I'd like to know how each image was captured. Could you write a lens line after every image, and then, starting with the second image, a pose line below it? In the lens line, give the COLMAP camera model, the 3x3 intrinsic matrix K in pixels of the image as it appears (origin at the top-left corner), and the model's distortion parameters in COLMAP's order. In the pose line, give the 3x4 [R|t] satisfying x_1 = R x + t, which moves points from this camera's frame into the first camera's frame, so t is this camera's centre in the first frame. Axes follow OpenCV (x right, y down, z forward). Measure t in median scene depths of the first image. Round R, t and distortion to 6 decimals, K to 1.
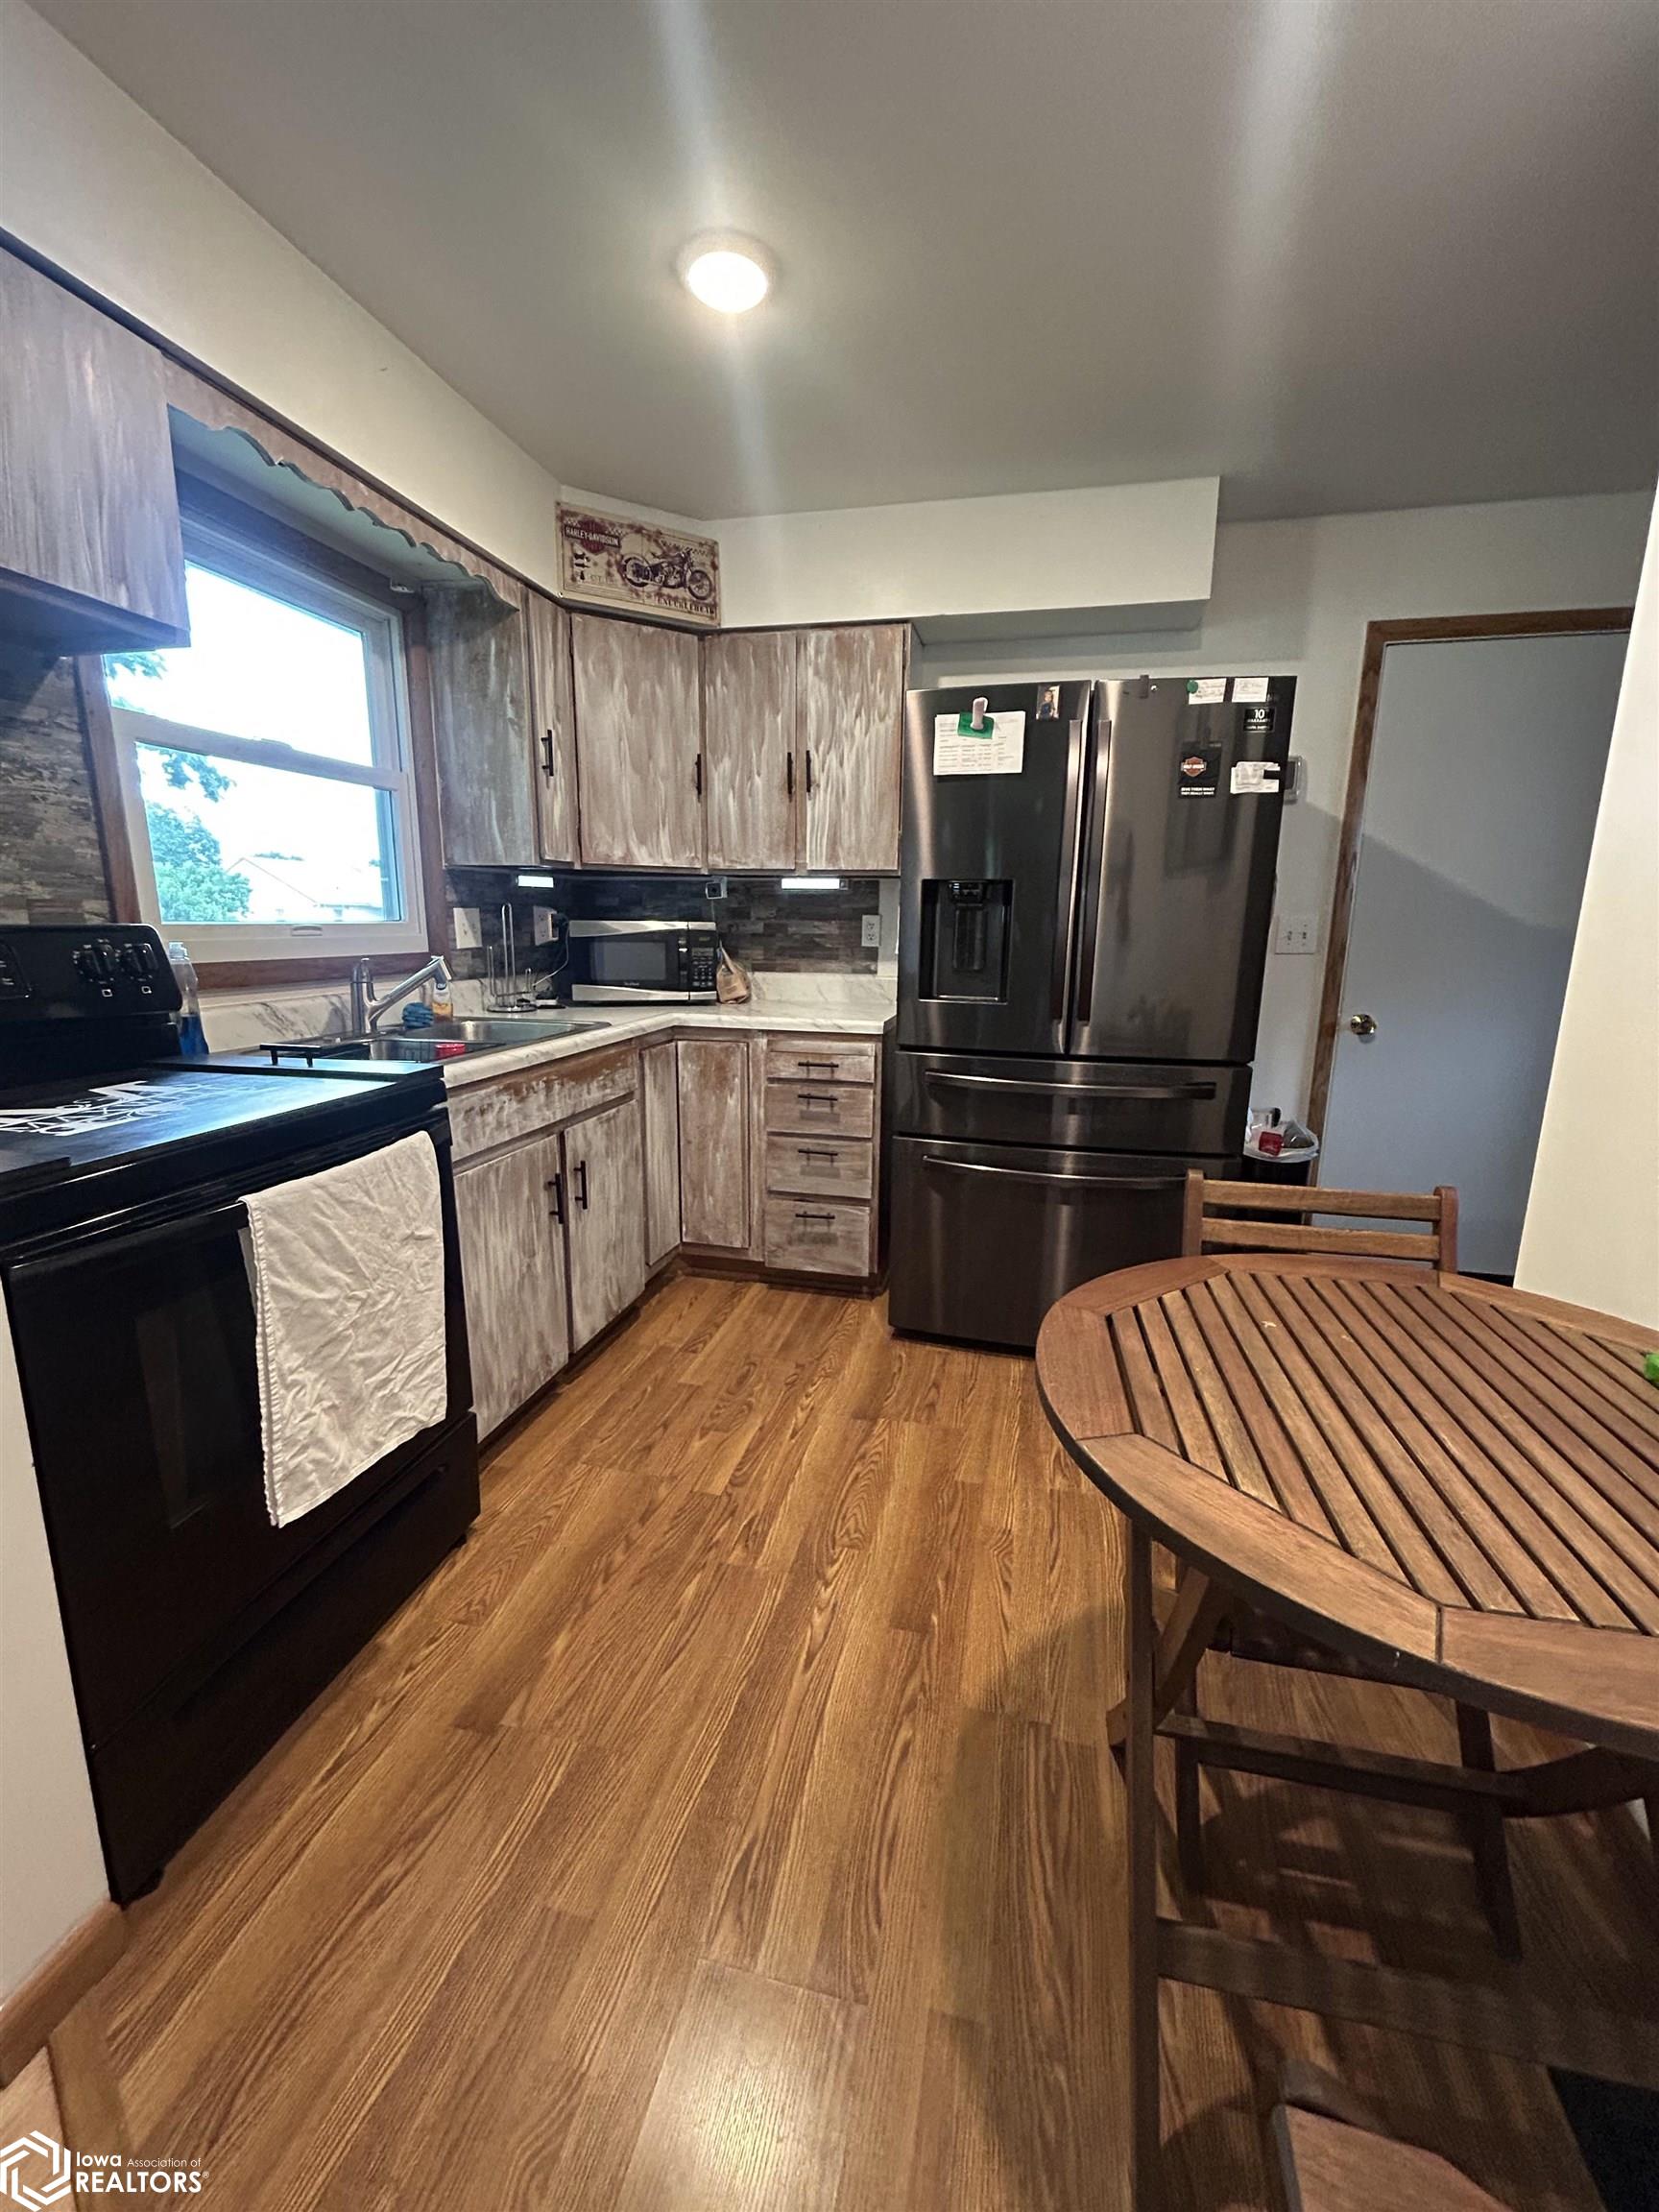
lens RADIAL K [[897.3, 0, 831.7], [0, 897.3, 1107.6], [0, 0, 1]] dist [-0.001438, 0.001412]
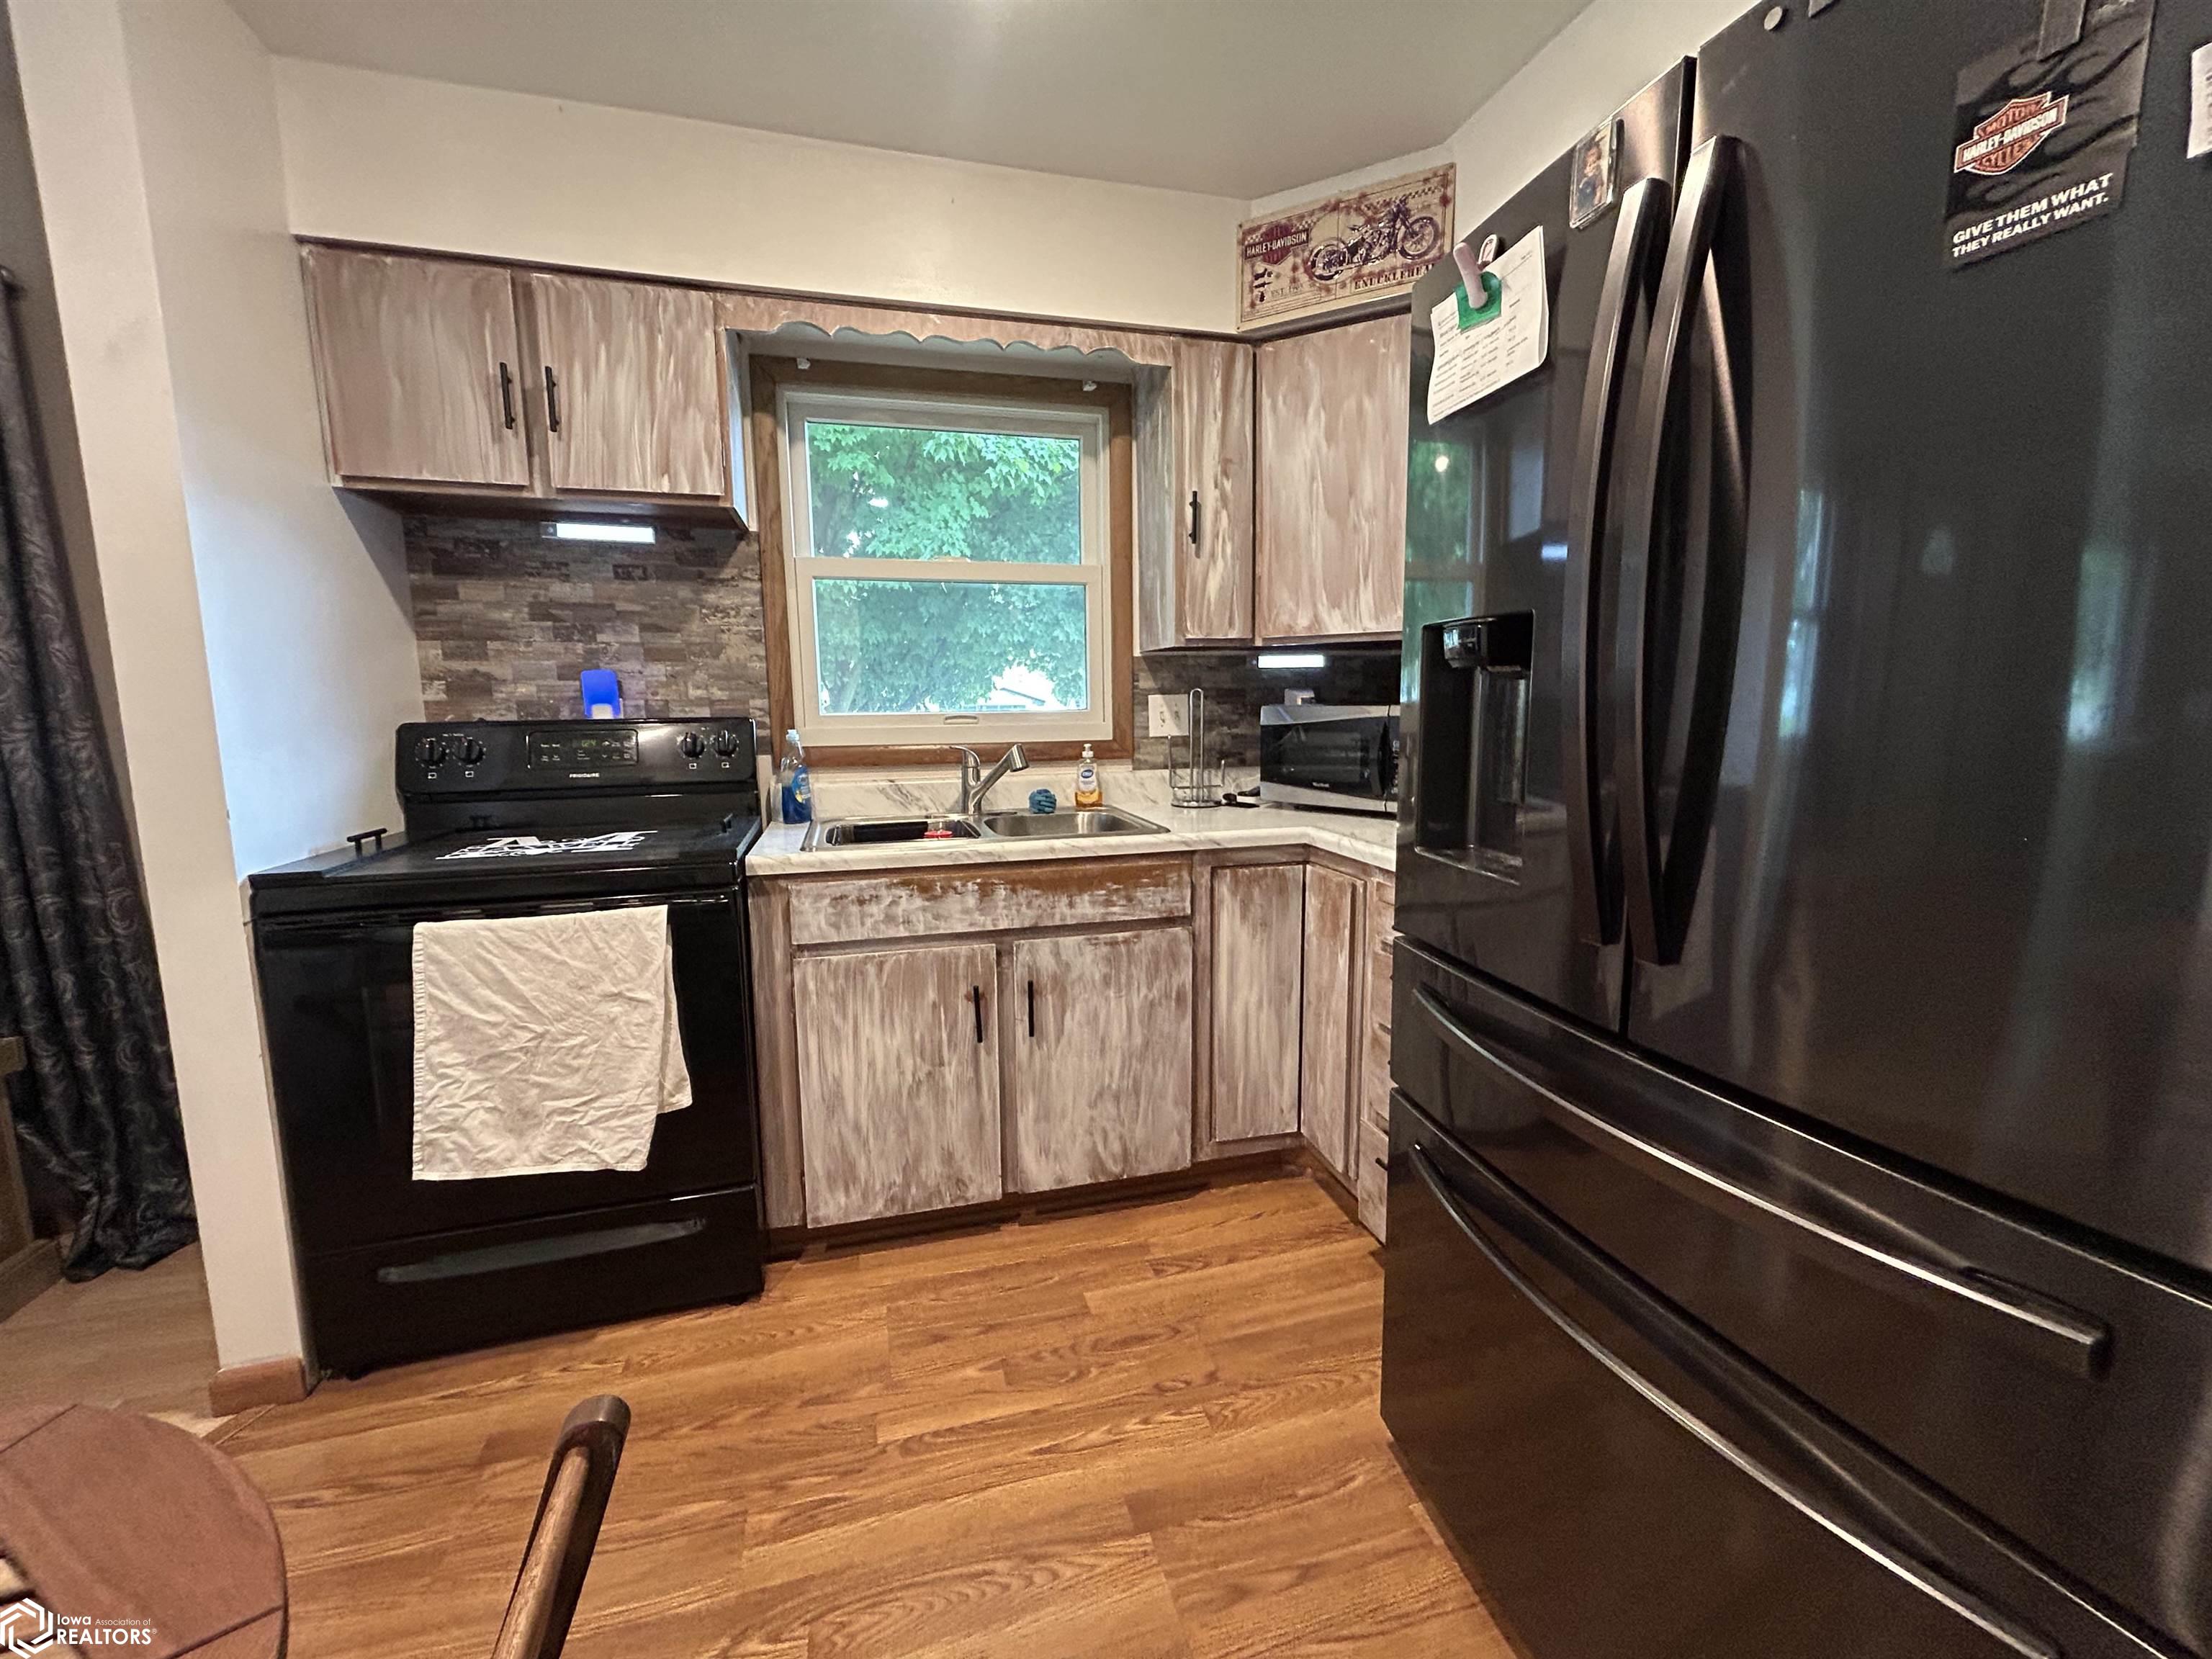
lens RADIAL K [[897.3, 0, 1114.3], [0, 897.3, 827.5], [0, 0, 1]] dist [-0.001438, 0.001412]
pose [[0.479506, 0.107605, -0.870916, 0.463243], [-0.164357, 0.985904, 0.031321, -0.118120], [0.862010, 0.128122, 0.490432, 0.571205]]
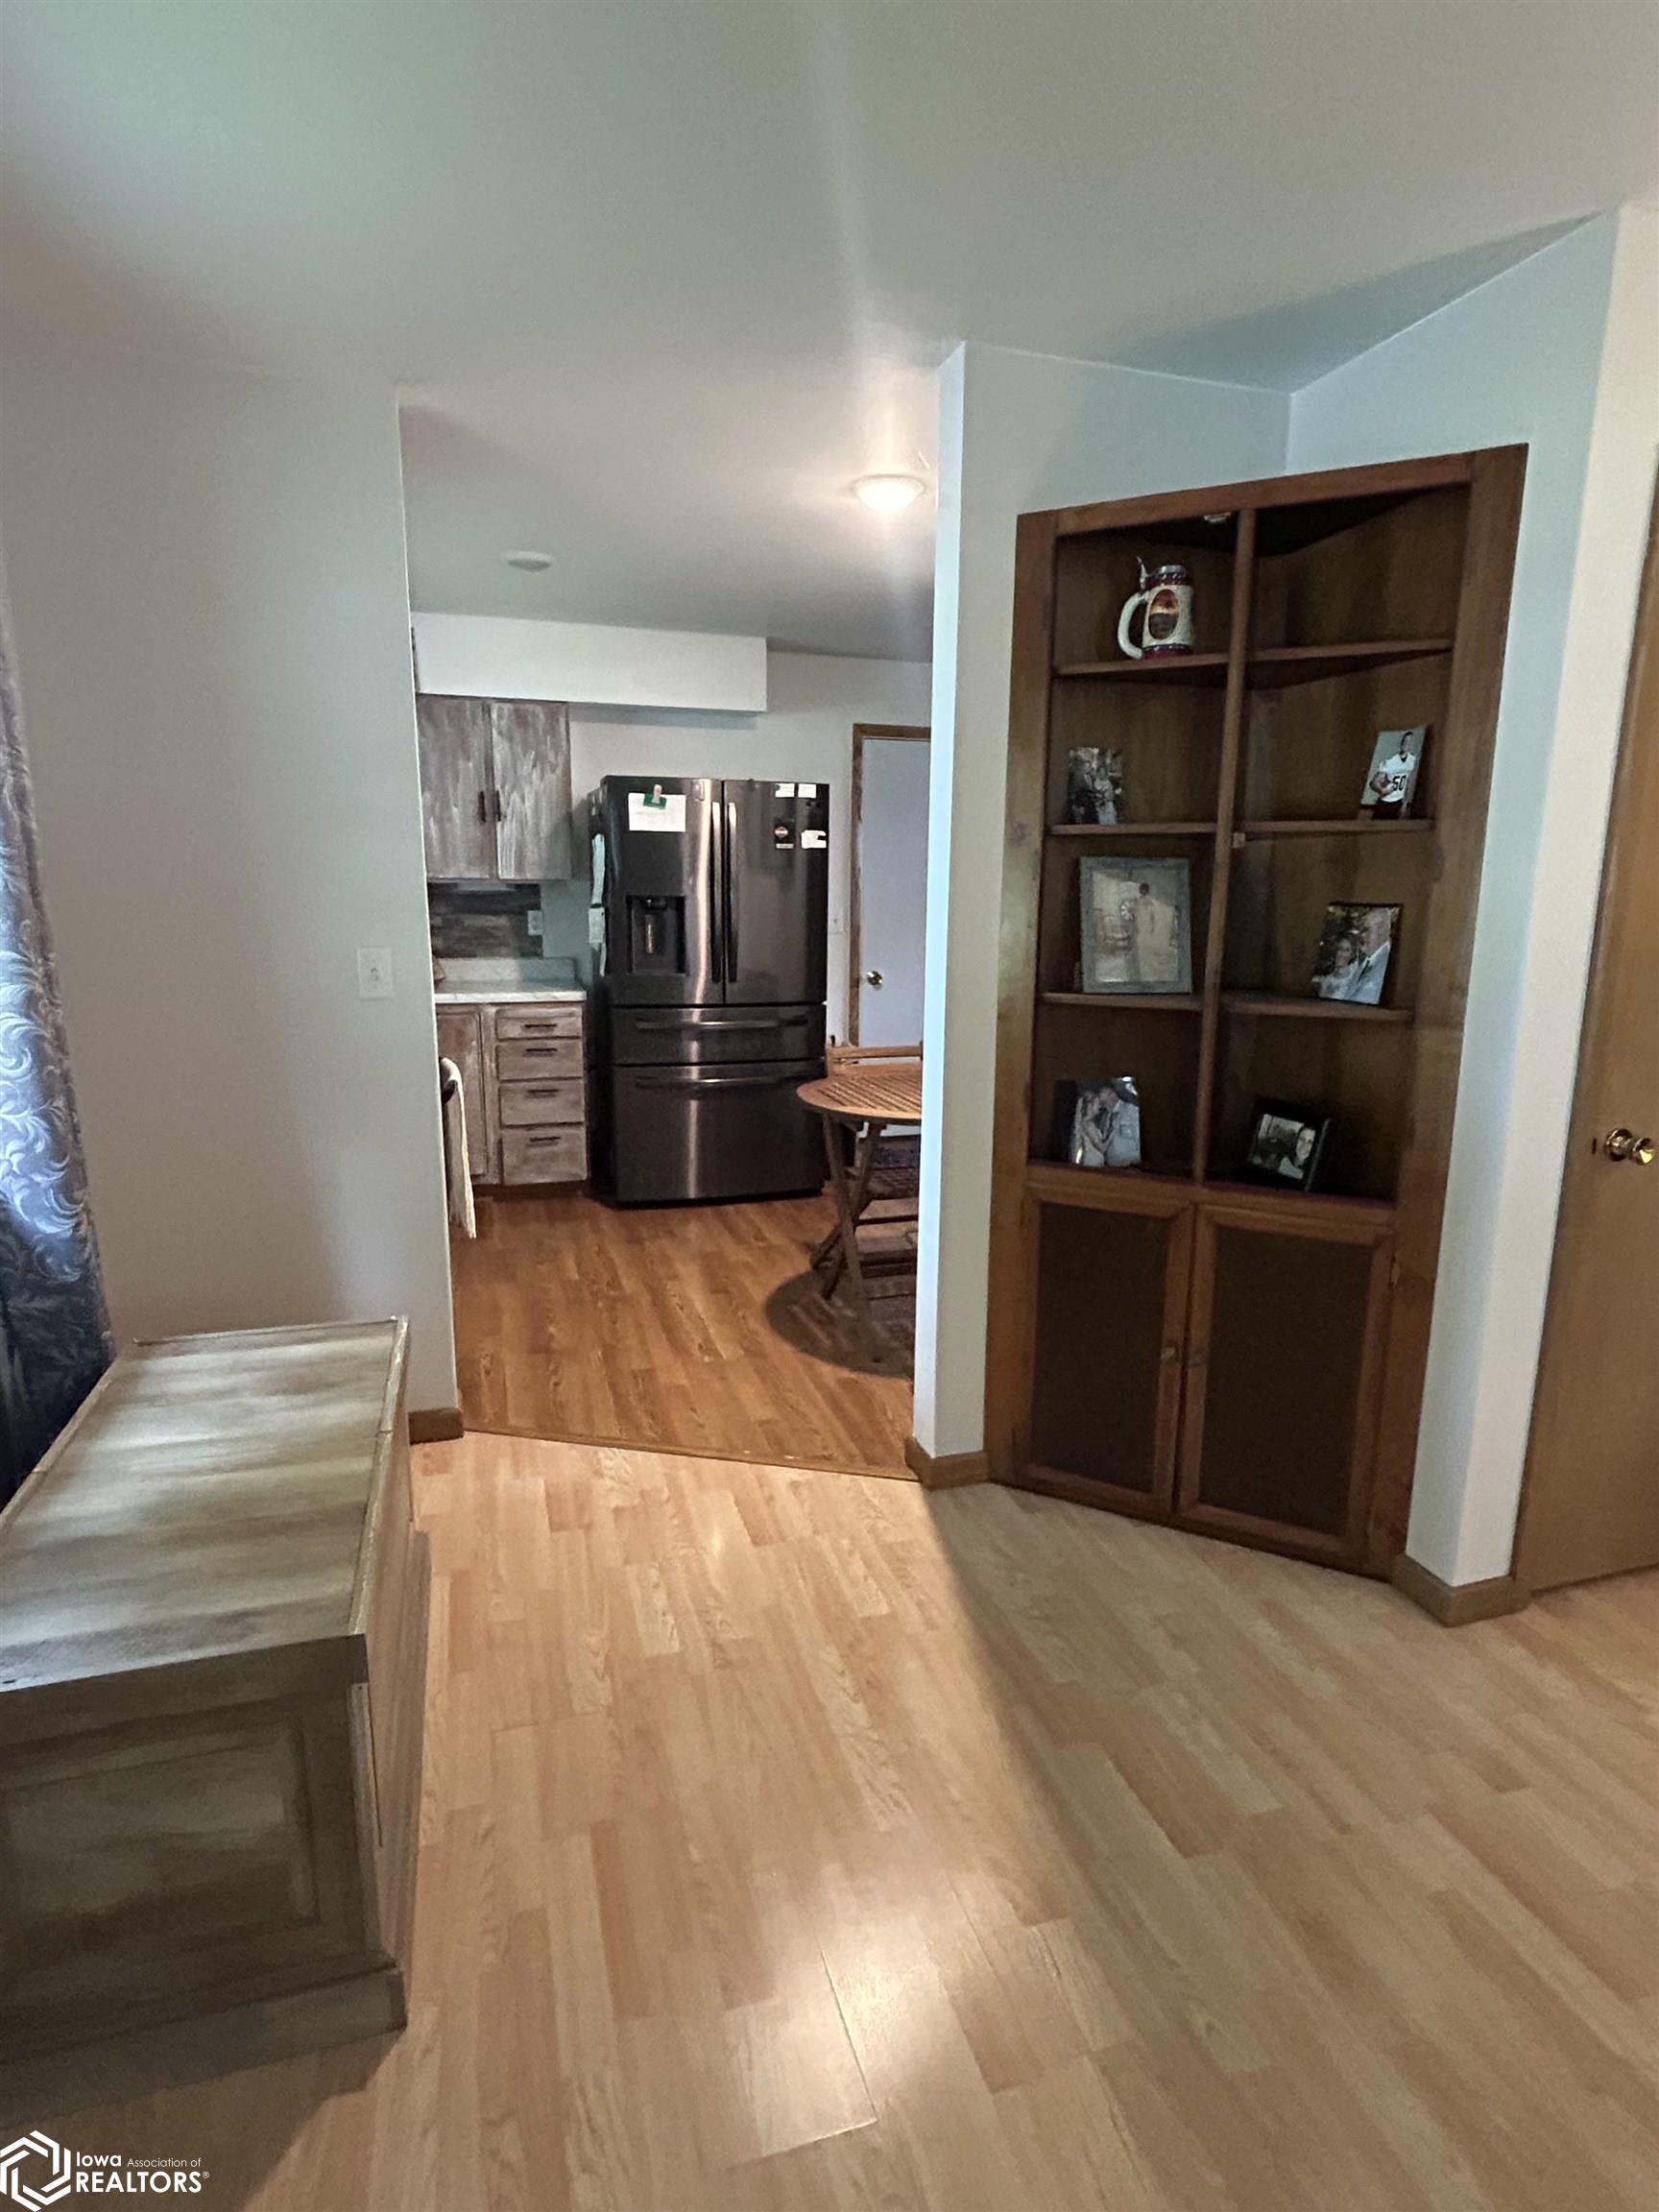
lens RADIAL K [[1160.3, 0, 838.7], [0, 1160.3, 1118.2], [0, 0, 1]] dist [0.000092, -0.000311]
pose [[0.864667, -0.106347, 0.490959, -0.570343], [0.103385, 0.994086, 0.033250, 0.090992], [-0.491592, 0.022008, 0.870548, -0.856674]]
